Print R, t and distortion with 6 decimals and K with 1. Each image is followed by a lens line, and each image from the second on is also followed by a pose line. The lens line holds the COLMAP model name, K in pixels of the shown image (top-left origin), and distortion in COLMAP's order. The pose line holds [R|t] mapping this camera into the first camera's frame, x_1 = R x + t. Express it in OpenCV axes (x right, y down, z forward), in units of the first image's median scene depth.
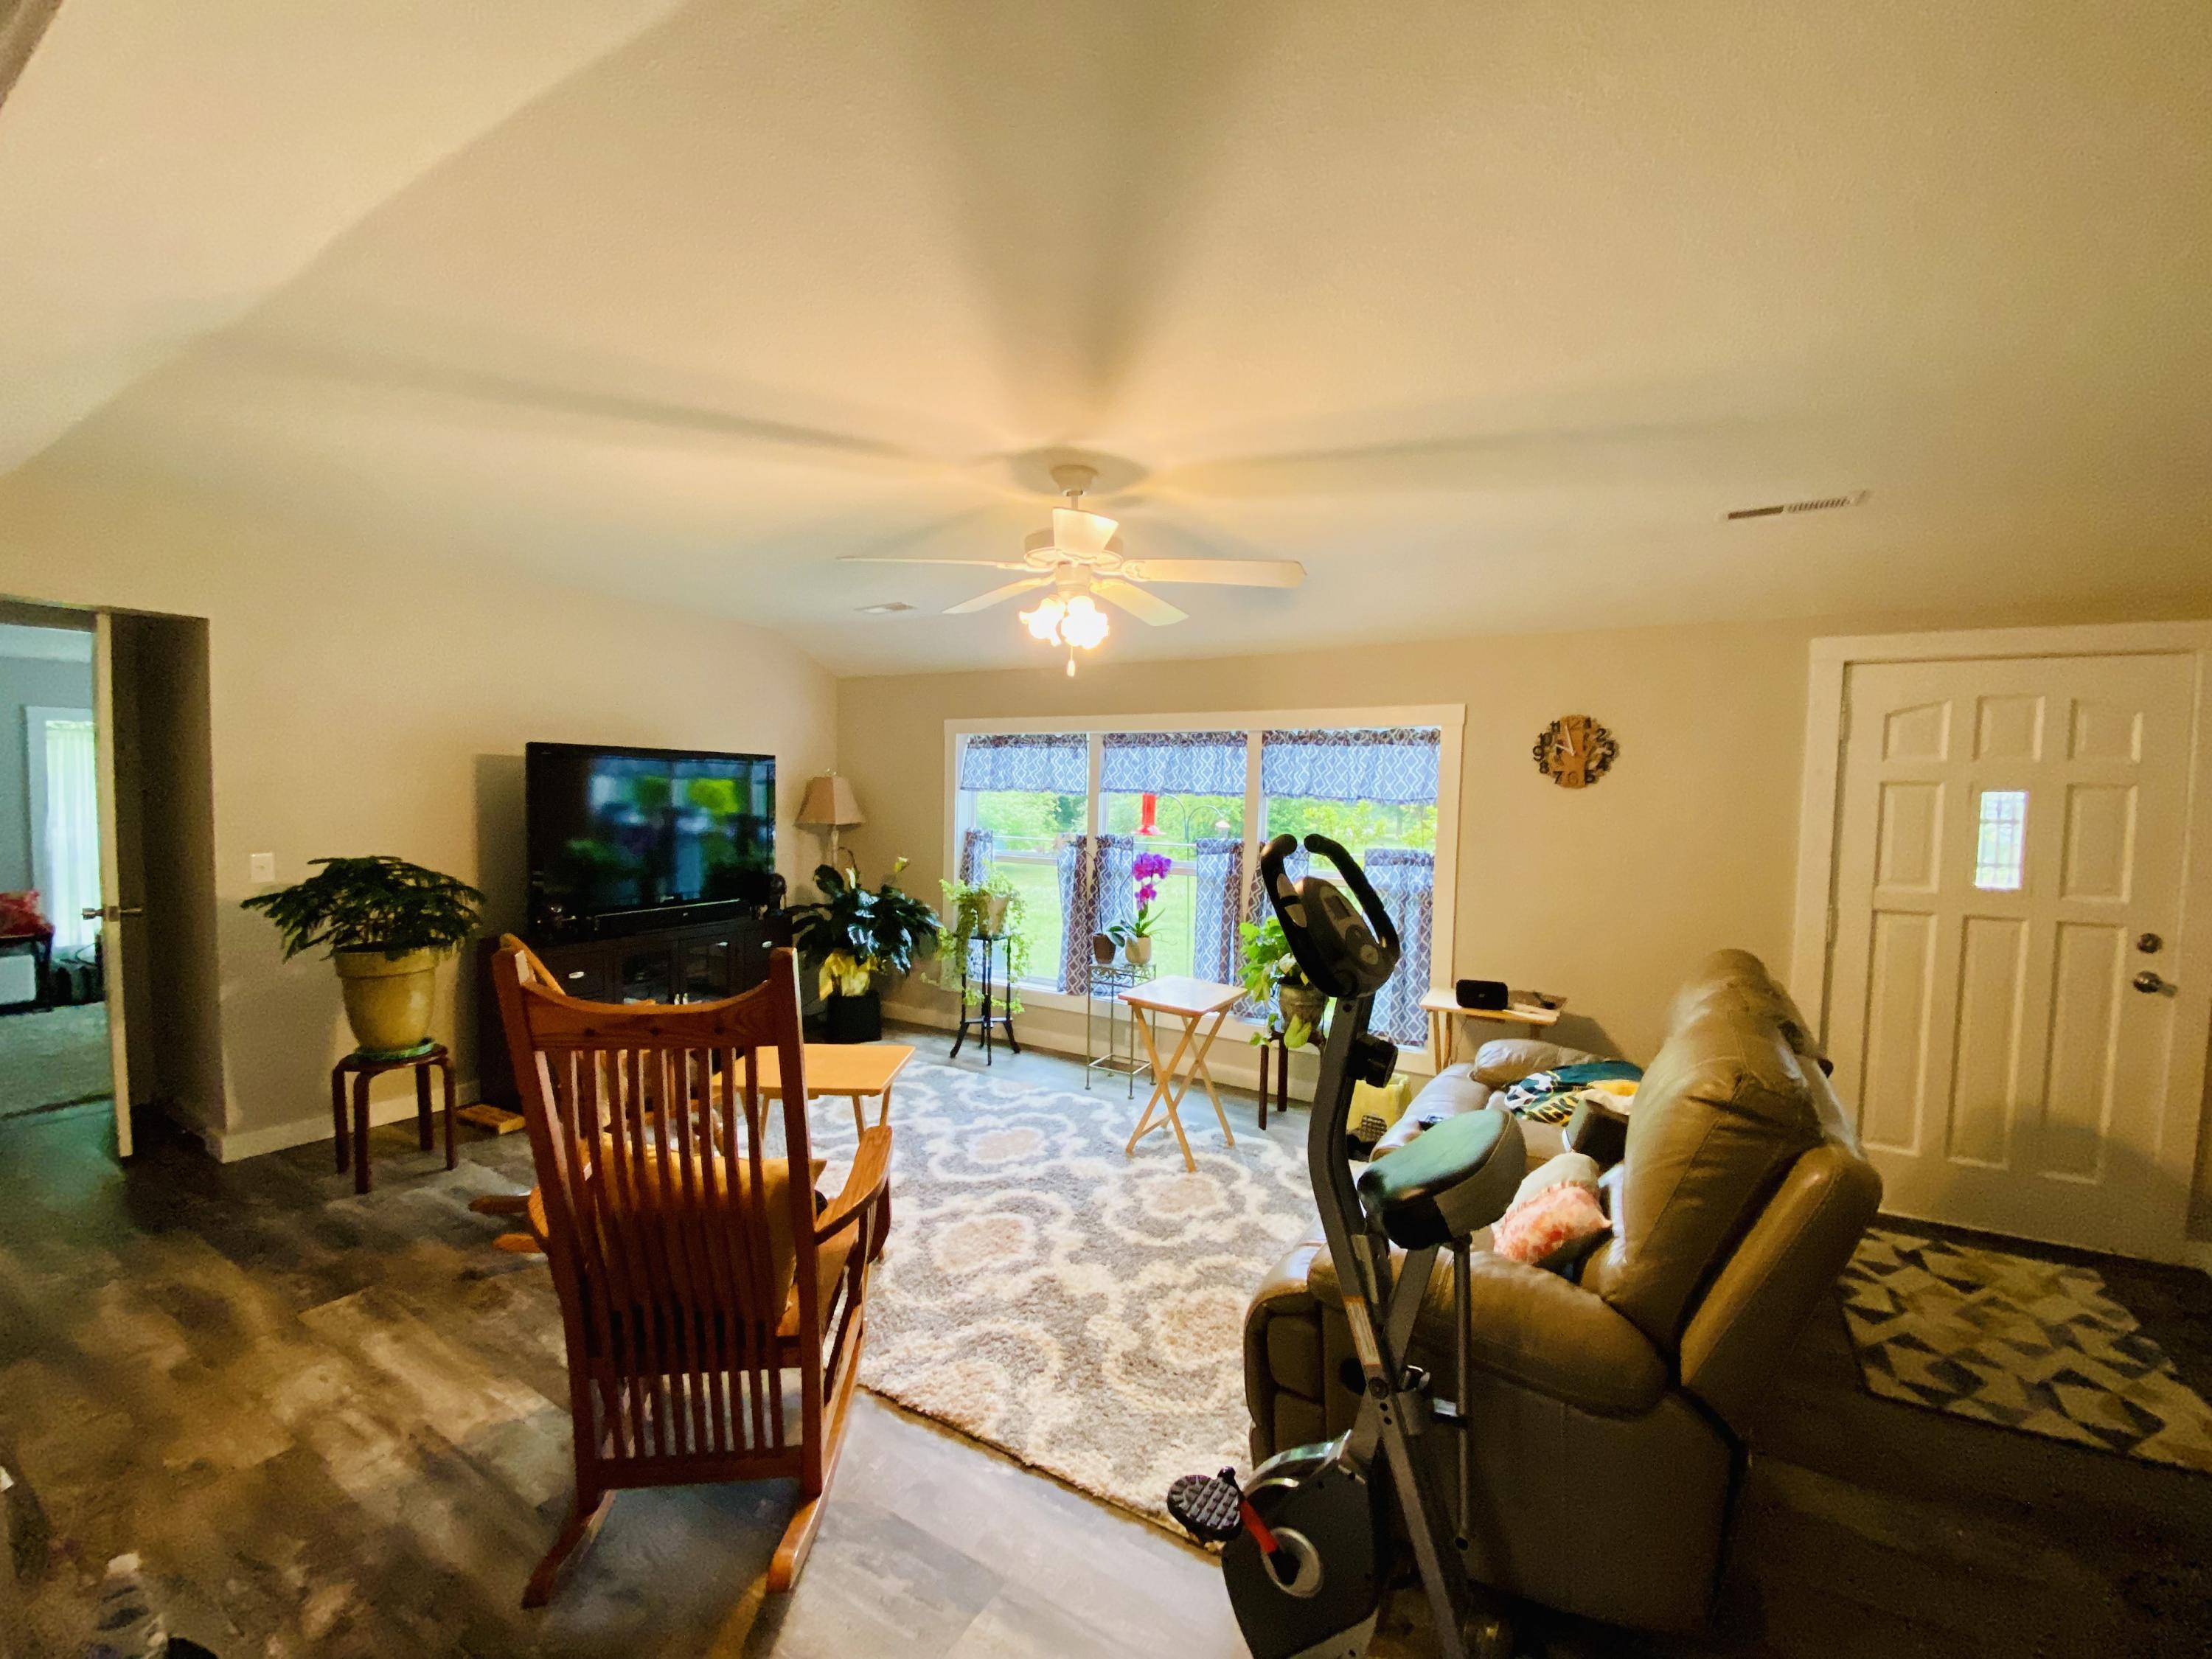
lens RADIAL K [[890.5, 0, 1106.0], [0, 890.5, 829.5], [0, 0, 1]] dist [0.015666, -0.000114]
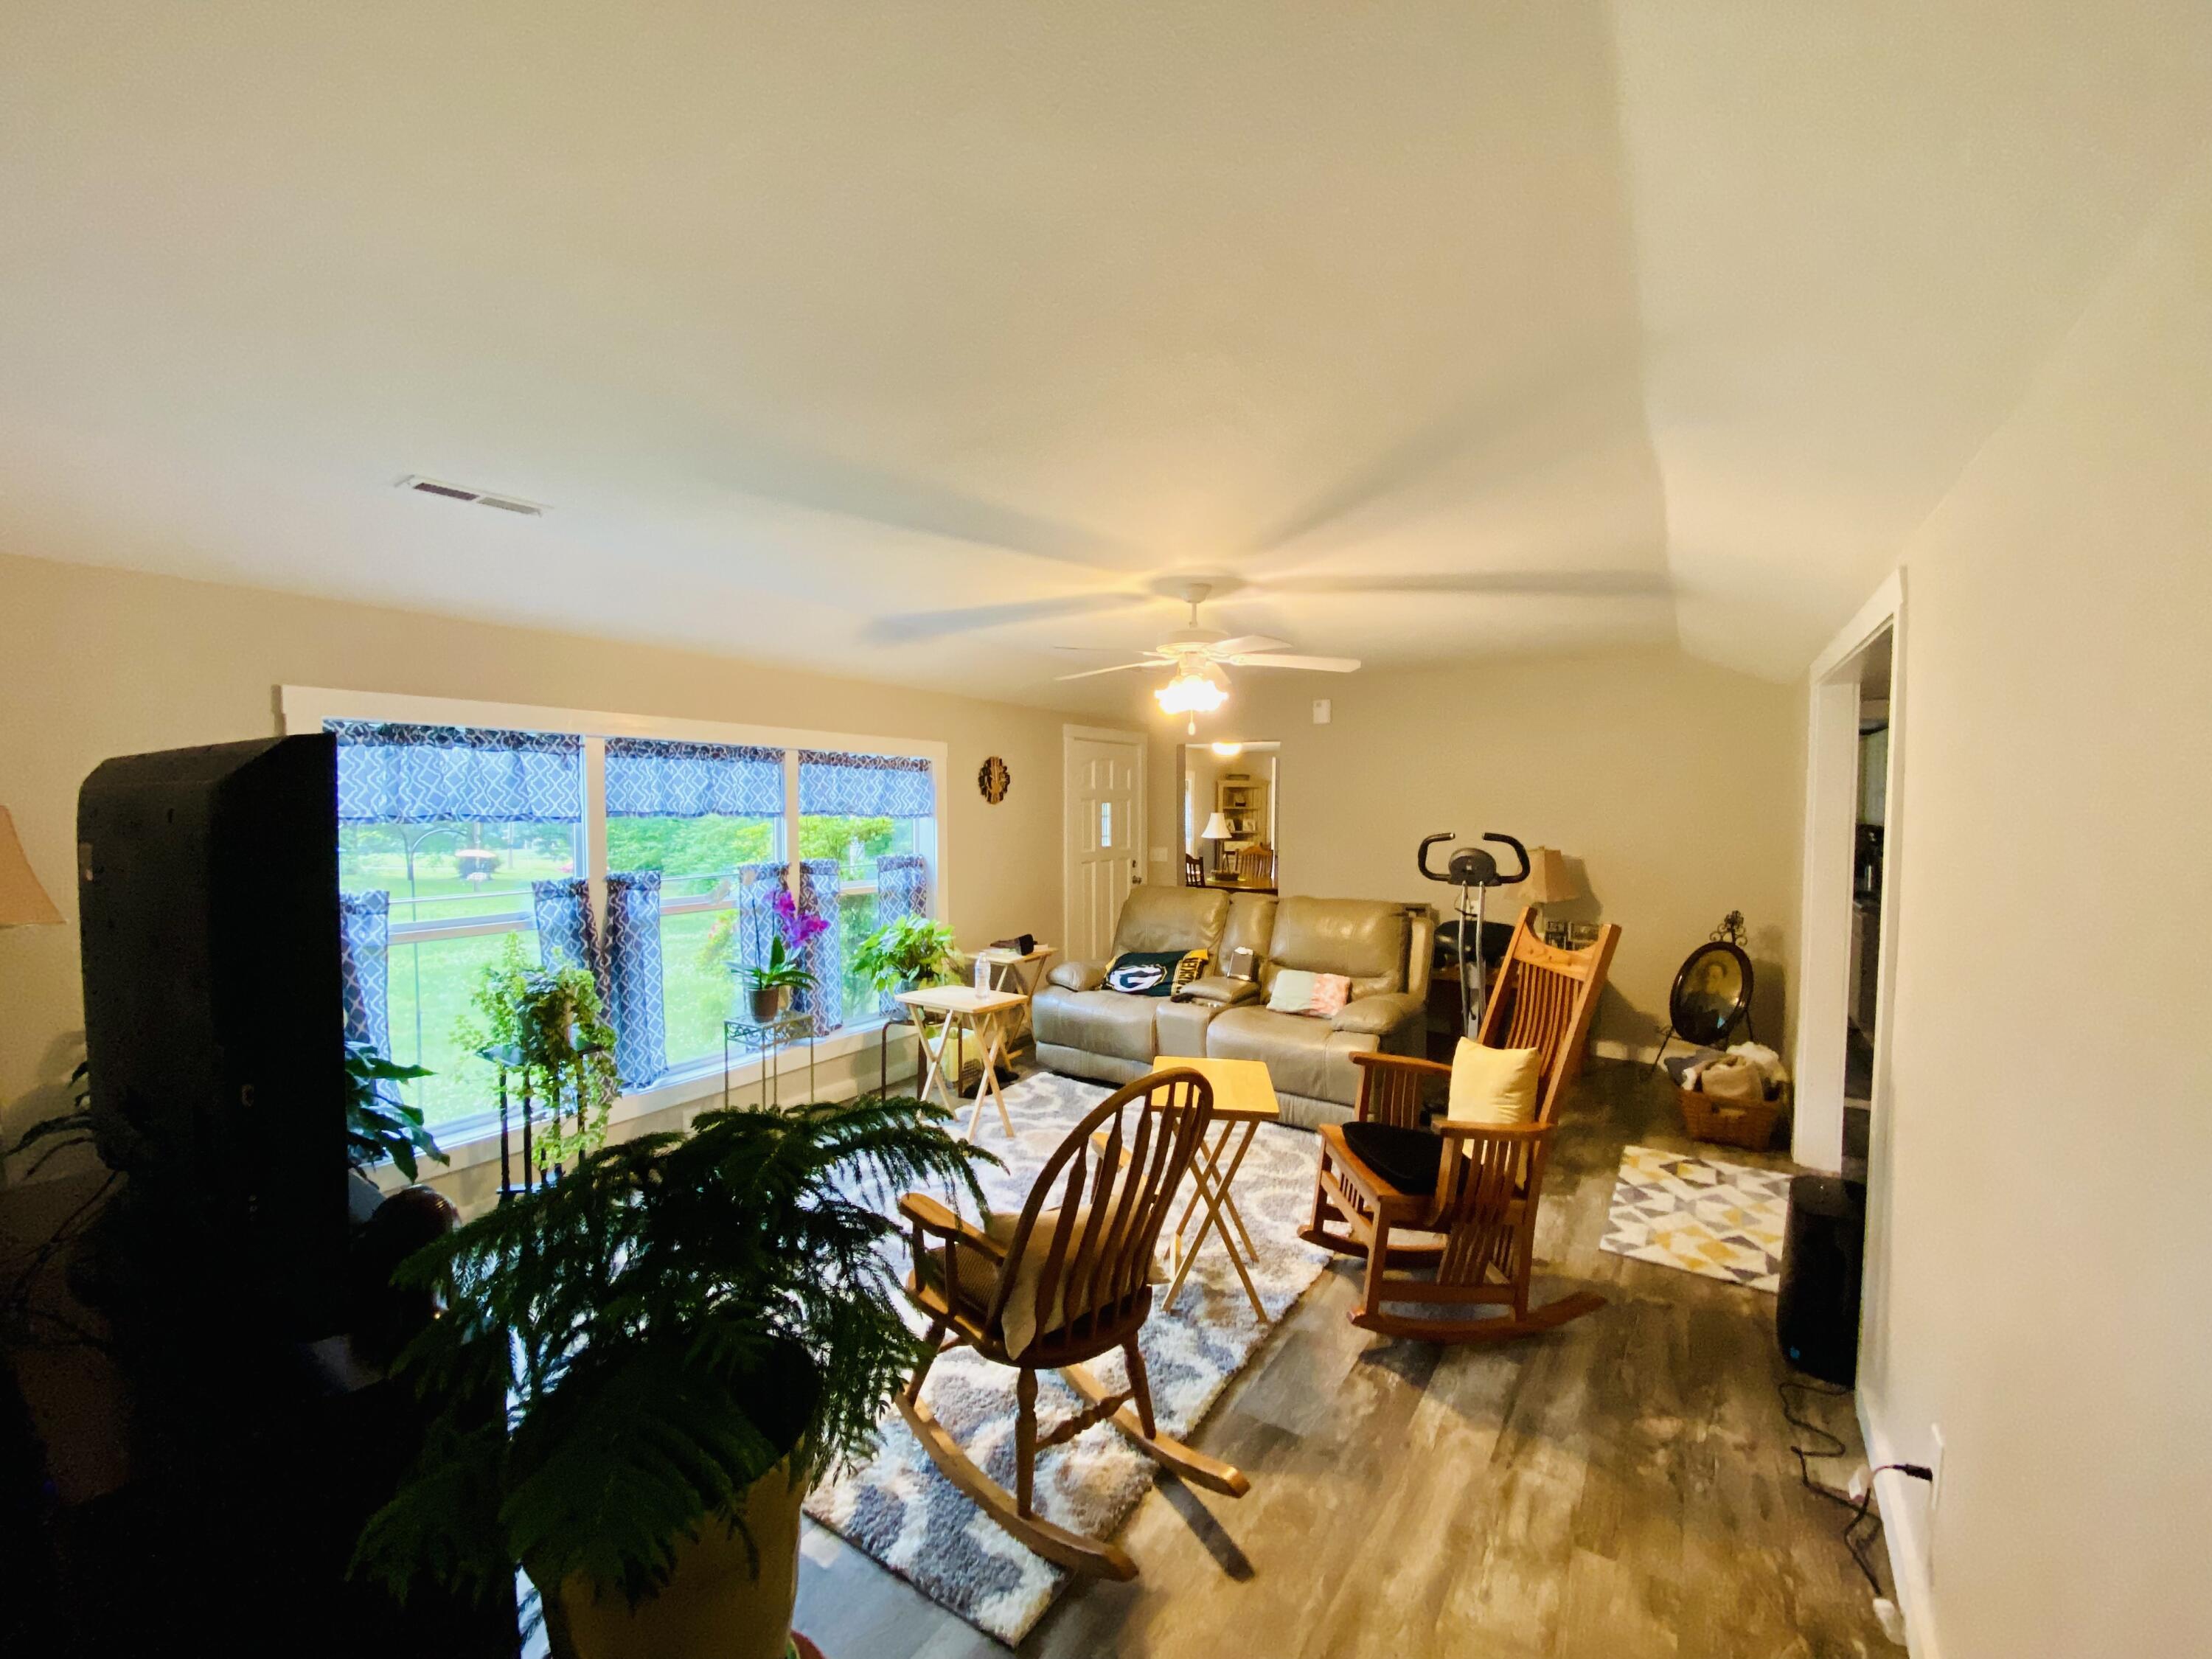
lens RADIAL K [[892.3, 0, 1106.0], [0, 892.3, 829.5], [0, 0, 1]] dist [0.136436, 0.000008]
pose [[0.052631, -0.049226, 0.997400, -0.975607], [0.044000, 0.997929, 0.046931, -0.065061], [-0.997644, 0.041416, 0.054688, 0.719790]]
